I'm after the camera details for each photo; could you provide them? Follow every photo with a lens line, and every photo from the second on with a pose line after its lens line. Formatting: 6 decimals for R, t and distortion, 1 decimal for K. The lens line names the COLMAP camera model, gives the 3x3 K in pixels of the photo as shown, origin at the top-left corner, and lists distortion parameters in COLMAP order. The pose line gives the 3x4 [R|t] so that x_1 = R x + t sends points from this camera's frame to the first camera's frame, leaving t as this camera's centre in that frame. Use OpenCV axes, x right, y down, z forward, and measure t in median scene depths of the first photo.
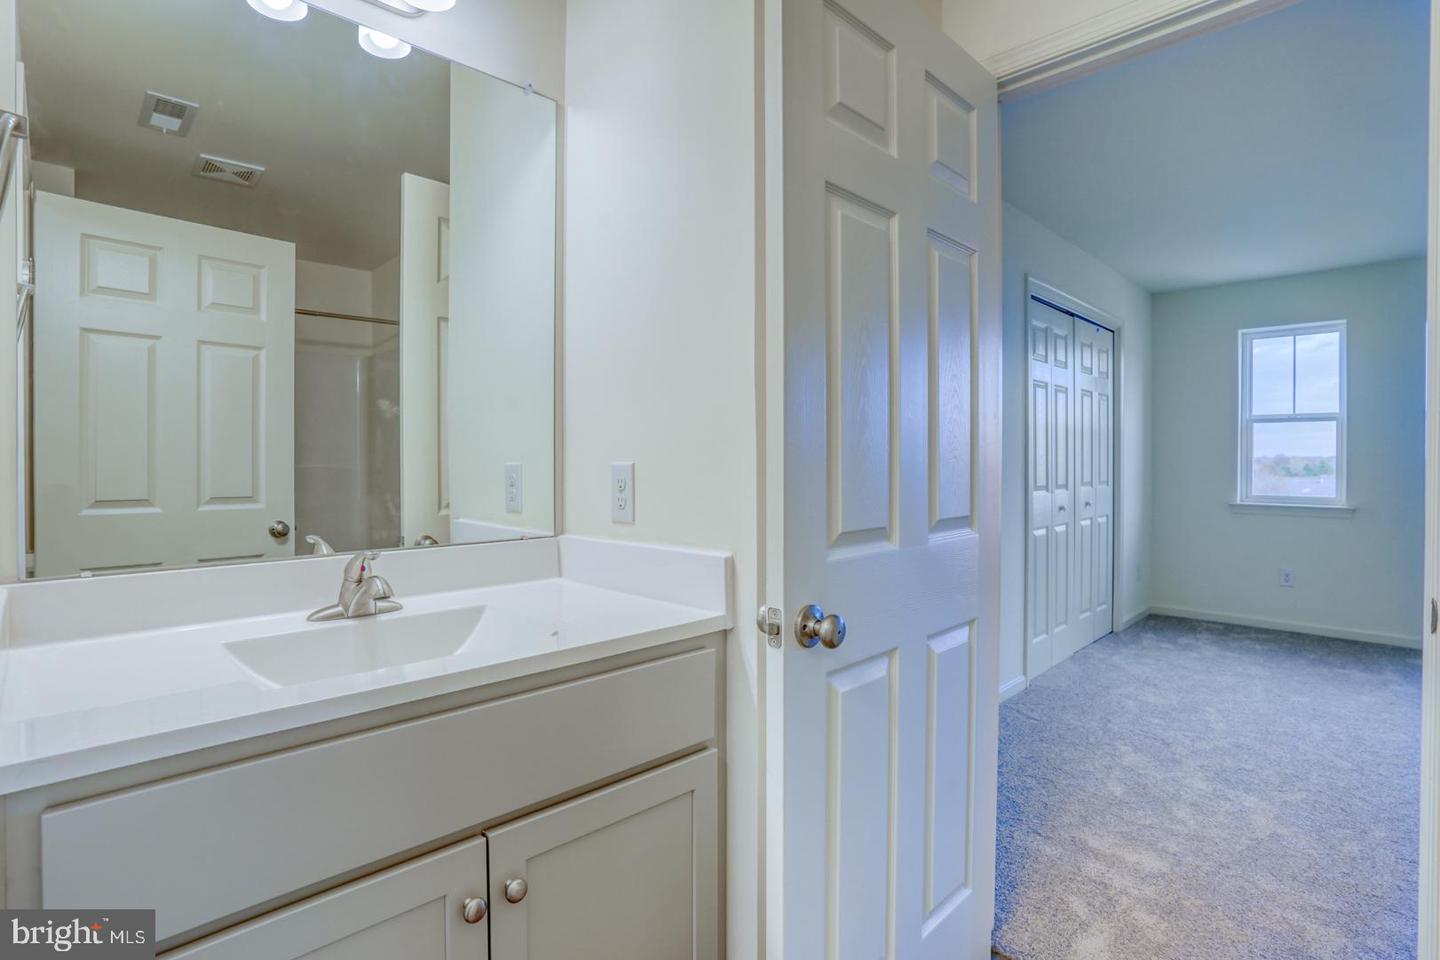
lens RADIAL K [[716.4, 0, 714.9], [0, 716.4, 471.5], [0, 0, 1]] dist [-0.069033, 0.030682]
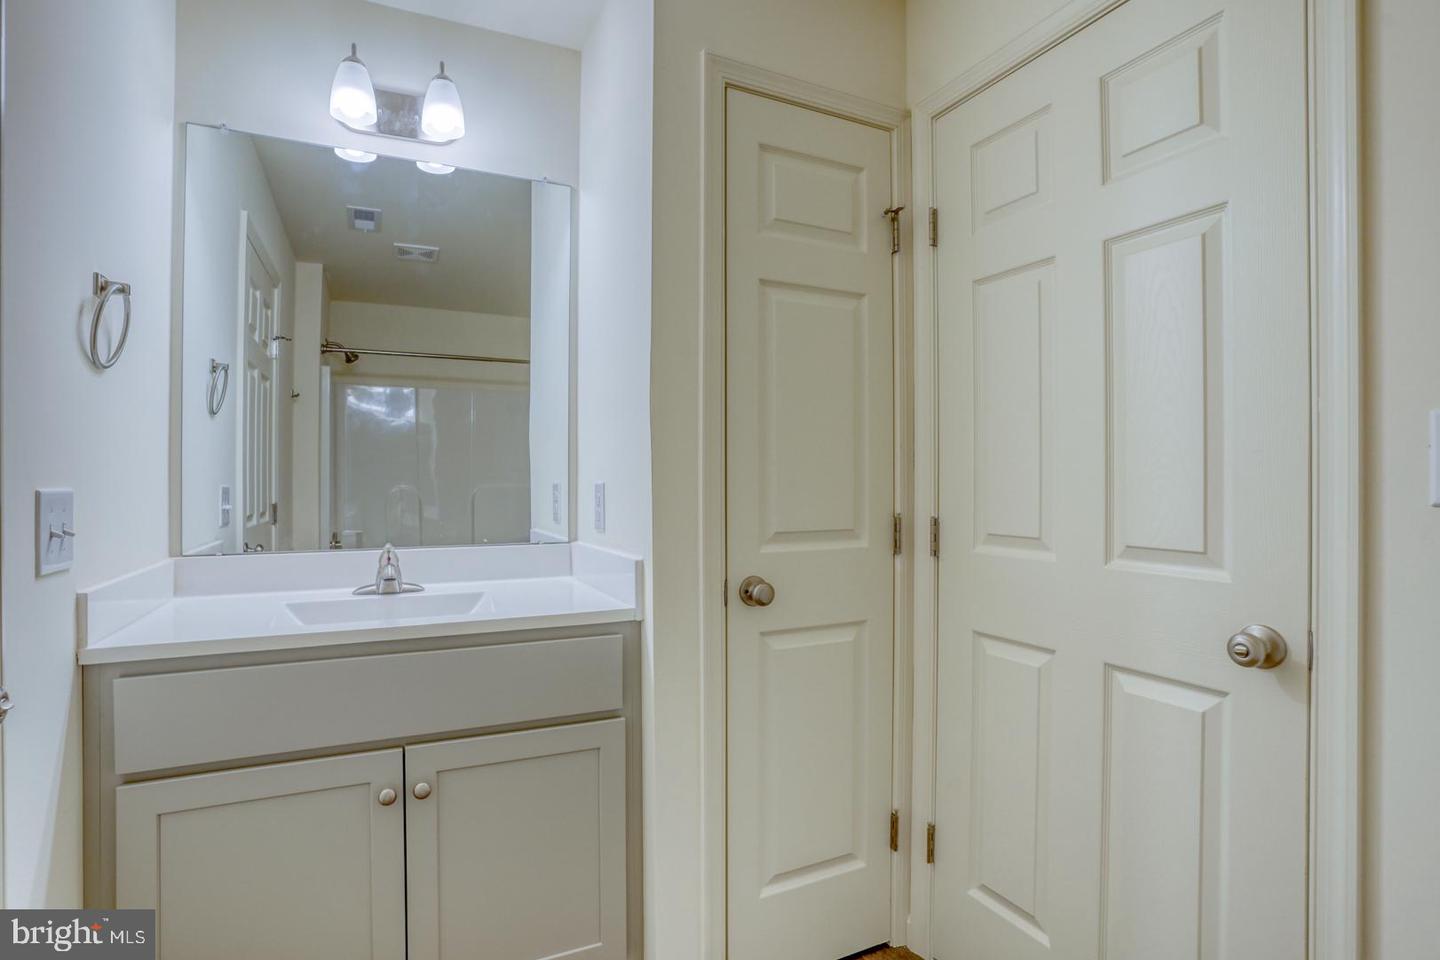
lens RADIAL K [[716.4, 0, 711.8], [0, 716.4, 481.7], [0, 0, 1]] dist [-0.069033, 0.030682]
pose [[0.947314, -0.001901, -0.320300, 0.403069], [-0.002128, 0.999923, -0.012230, 0.001306], [0.320299, 0.012267, 0.947237, -0.080790]]
